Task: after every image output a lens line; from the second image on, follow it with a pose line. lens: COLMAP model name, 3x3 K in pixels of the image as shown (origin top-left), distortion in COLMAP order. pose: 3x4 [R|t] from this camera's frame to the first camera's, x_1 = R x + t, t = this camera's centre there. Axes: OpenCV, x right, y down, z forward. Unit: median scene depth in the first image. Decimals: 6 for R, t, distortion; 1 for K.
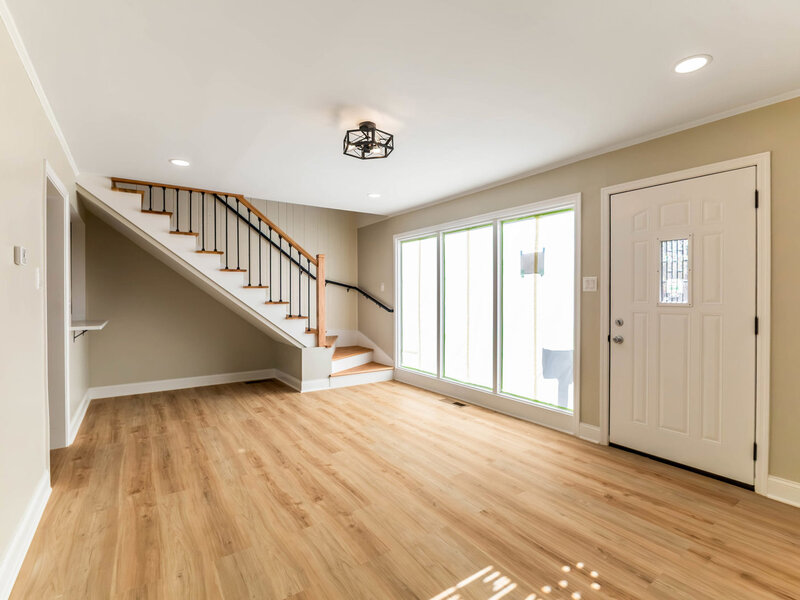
lens RADIAL K [[386.2, 0, 400.0], [0, 386.2, 300.0], [0, 0, 1]] dist [-0.027252, 0.023038]
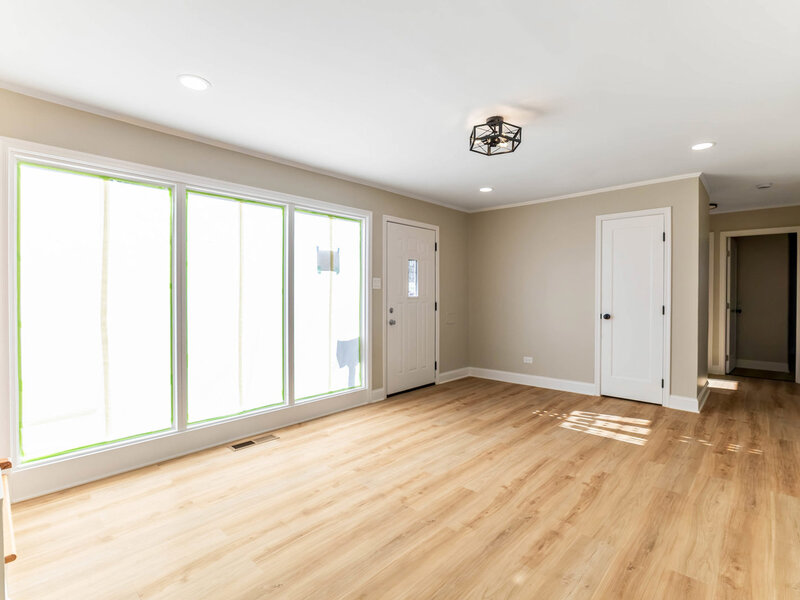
lens RADIAL K [[391.5, 0, 406.3], [0, 391.5, 297.9], [0, 0, 1]] dist [0.003974, 0.000251]
pose [[-0.223216, -0.011279, 0.974704, -0.863422], [0.010896, 0.999842, 0.014065, -0.009799], [-0.974708, 0.013760, -0.223058, 1.224855]]
